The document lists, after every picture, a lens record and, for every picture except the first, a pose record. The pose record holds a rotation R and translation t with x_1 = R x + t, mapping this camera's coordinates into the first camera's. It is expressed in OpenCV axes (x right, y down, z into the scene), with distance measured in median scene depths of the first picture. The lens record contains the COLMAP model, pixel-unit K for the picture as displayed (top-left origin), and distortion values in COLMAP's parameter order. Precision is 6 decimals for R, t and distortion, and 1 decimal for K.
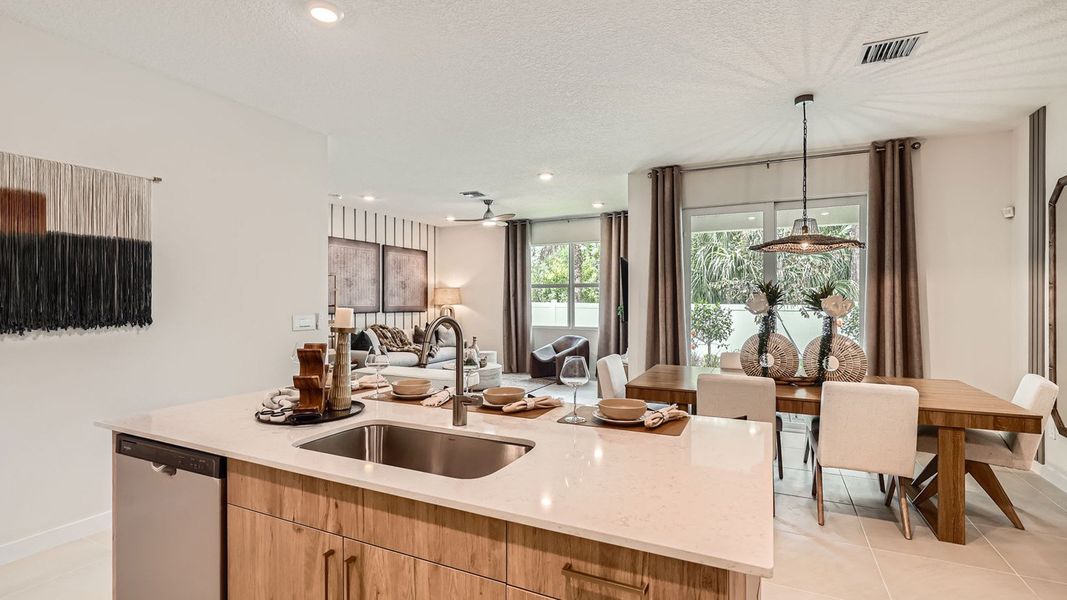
lens RADIAL K [[485.5, 0, 535.5], [0, 485.5, 301.7], [0, 0, 1]] dist [0.002958, -0.001579]
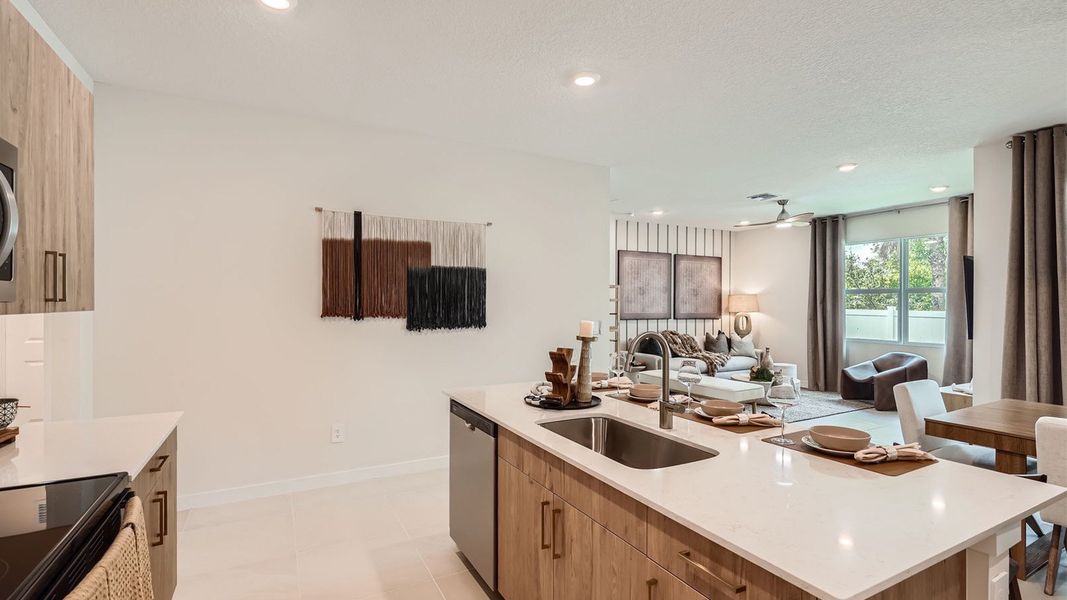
lens RADIAL K [[485.5, 0, 532.4], [0, 485.5, 305.6], [0, 0, 1]] dist [0.002958, -0.001579]
pose [[0.807524, 0.005354, -0.589810, 0.086157], [-0.005638, 0.999983, 0.001359, -0.010565], [0.589807, 0.002227, 0.807541, -0.032828]]
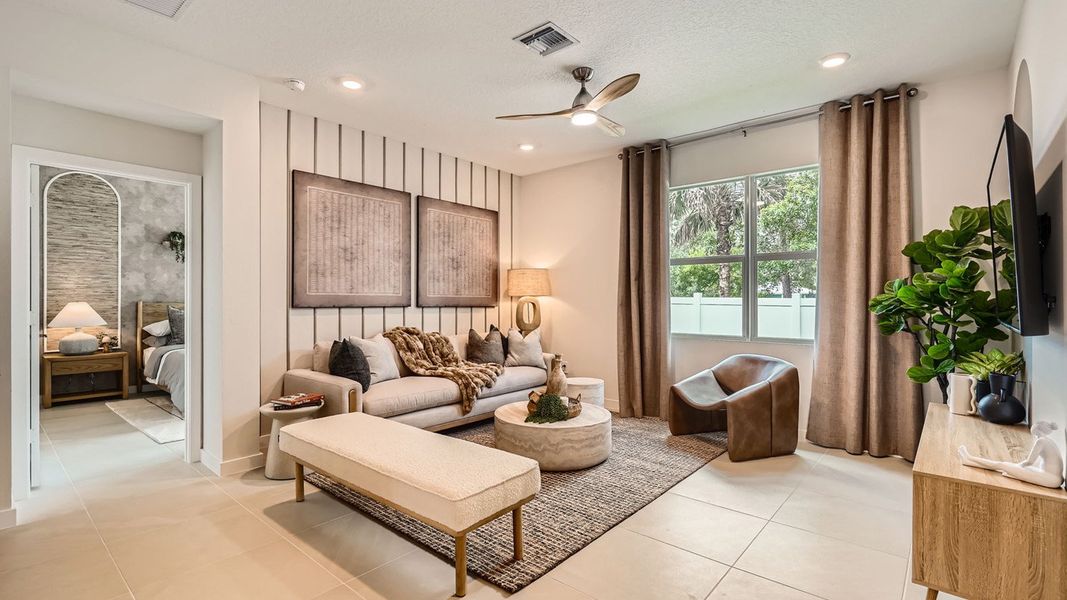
lens RADIAL K [[485.5, 0, 534.6], [0, 485.5, 298.2], [0, 0, 1]] dist [0.002958, -0.001579]
pose [[0.966876, 0.002231, -0.255237, -0.027517], [-0.004288, 0.999963, -0.007502, 0.023592], [0.255211, 0.008348, 0.966849, 0.716413]]
